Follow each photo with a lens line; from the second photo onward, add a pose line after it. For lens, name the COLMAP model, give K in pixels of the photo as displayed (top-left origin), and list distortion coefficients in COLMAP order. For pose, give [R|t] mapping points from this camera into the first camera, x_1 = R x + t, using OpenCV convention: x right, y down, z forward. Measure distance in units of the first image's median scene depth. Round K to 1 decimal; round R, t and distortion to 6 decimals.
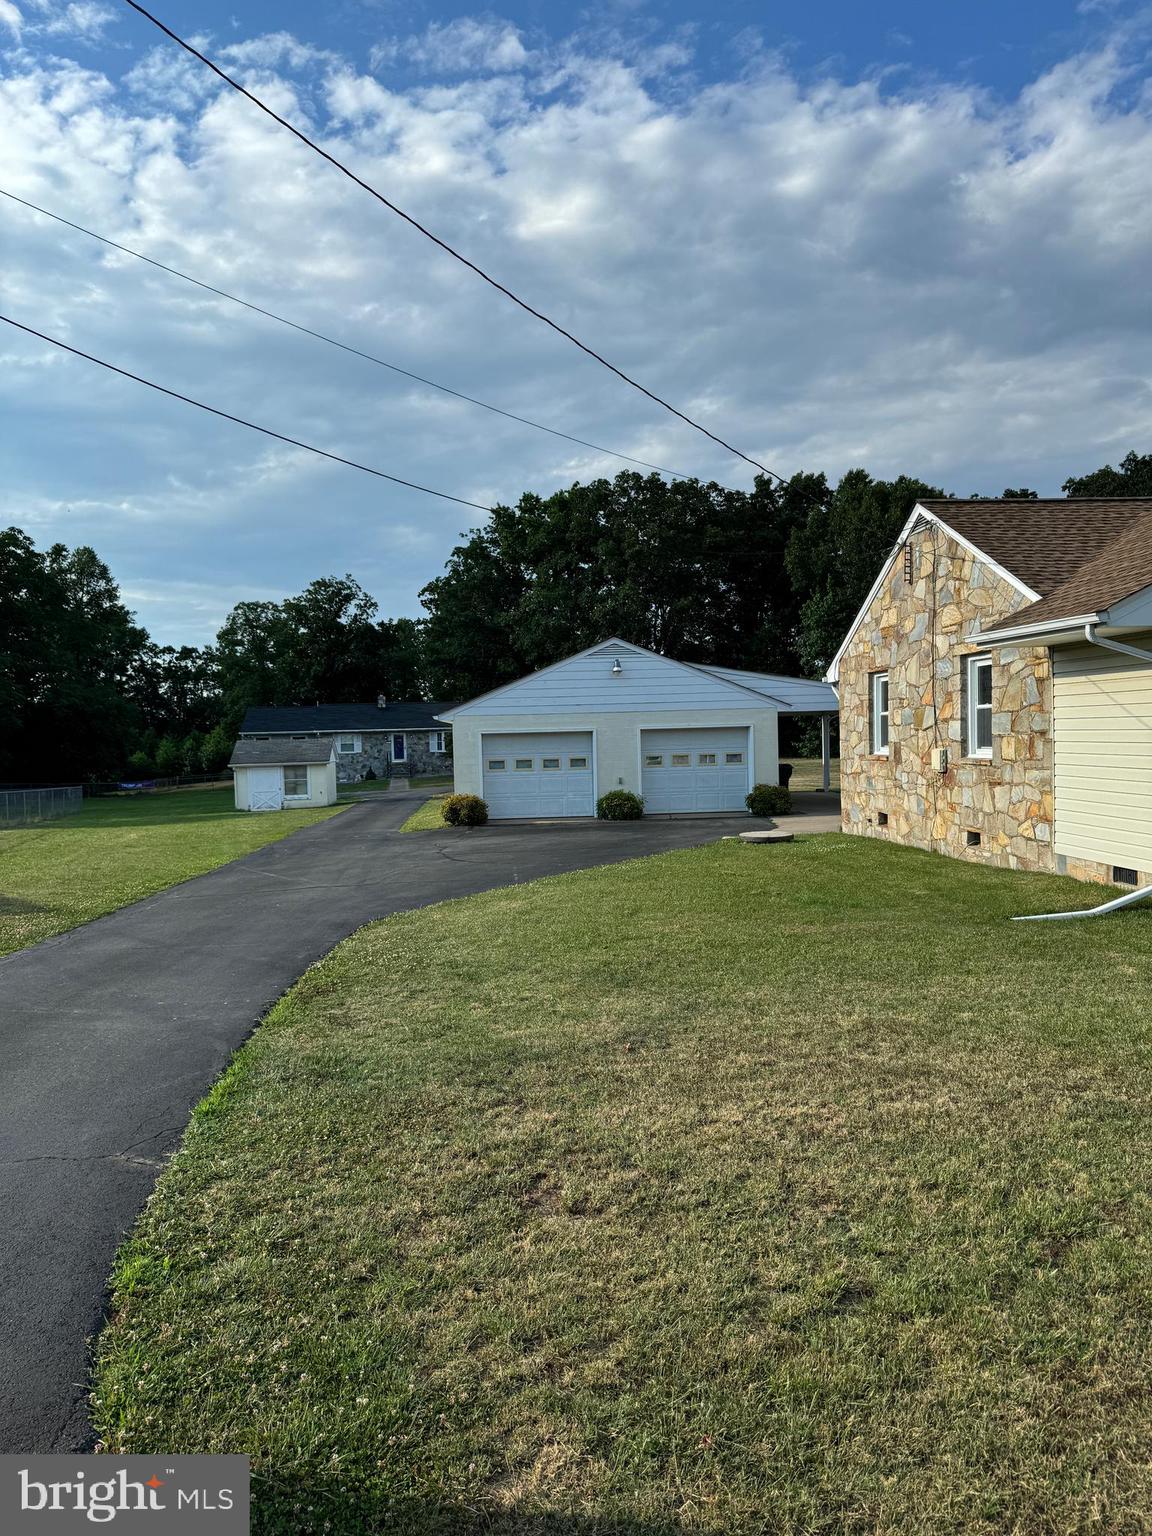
lens RADIAL K [[1083.7, 0, 576.0], [0, 1083.7, 768.0], [0, 0, 1]] dist [0.172531, -0.315673]
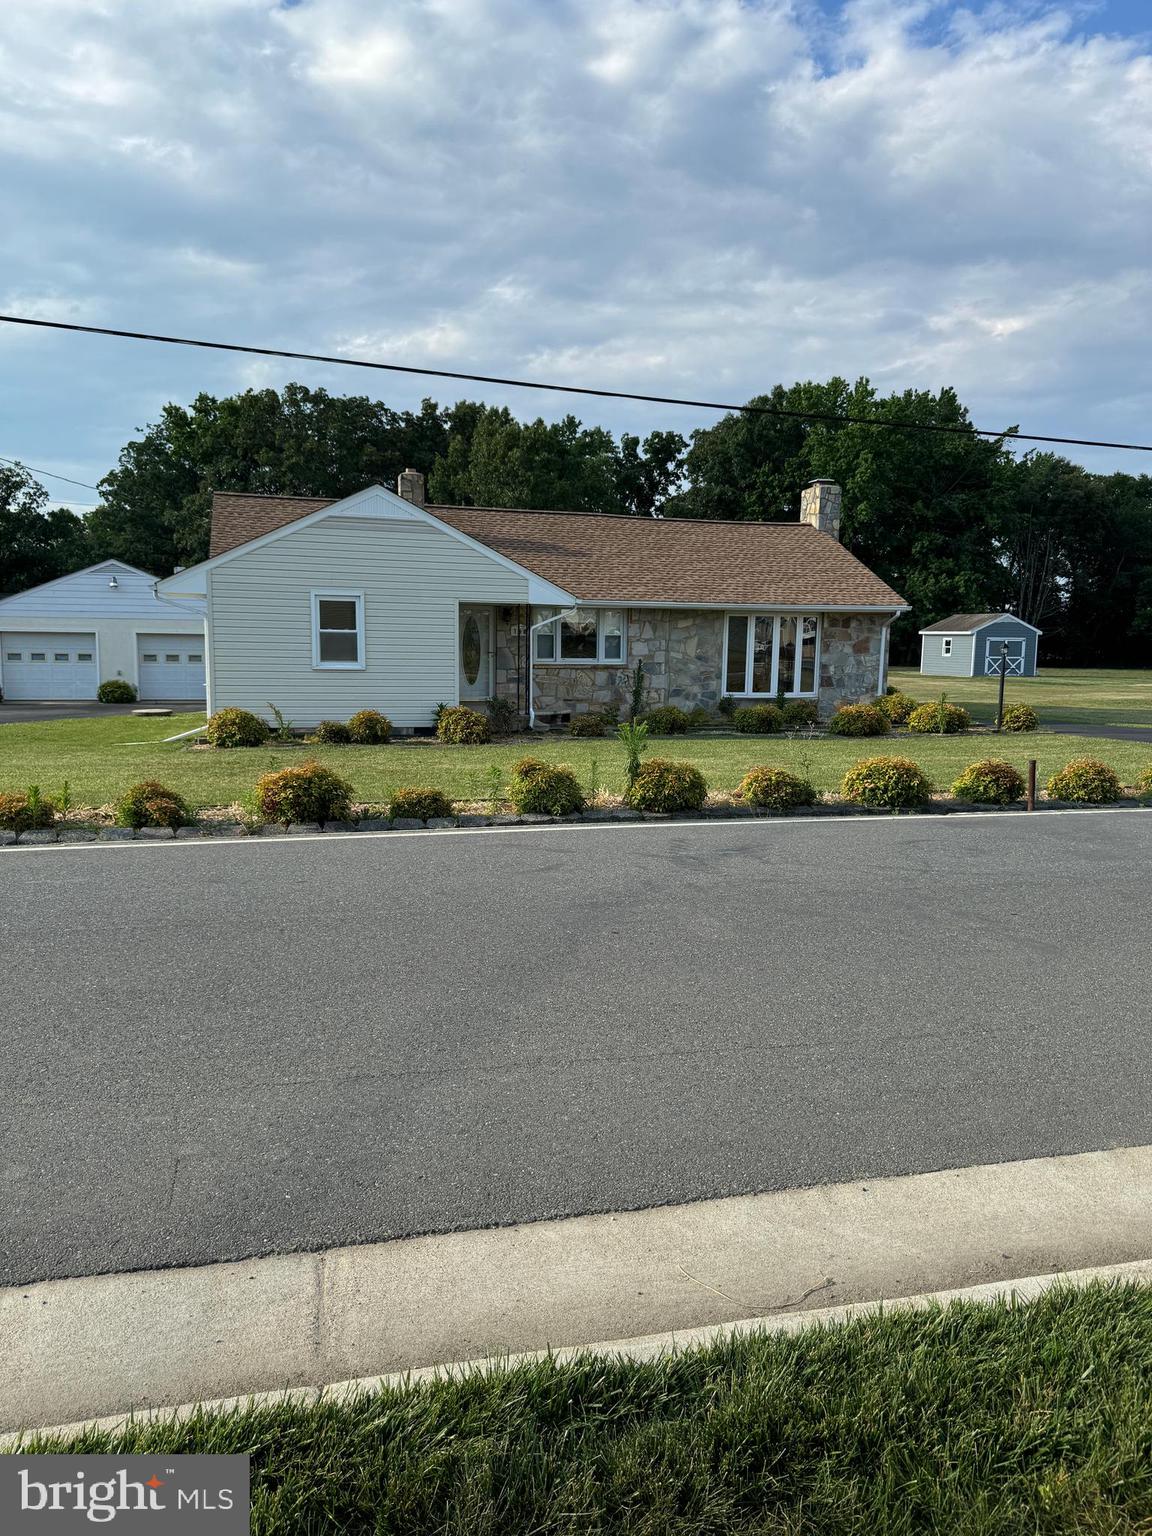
lens RADIAL K [[1099.0, 0, 576.0], [0, 1099.0, 768.0], [0, 0, 1]] dist [0.055370, -0.059683]
pose [[0.978930, 0.015440, 0.203614, 0.099964], [-0.033225, 0.995893, 0.084219, -0.001422], [-0.201477, -0.089210, 0.975422, -0.128375]]
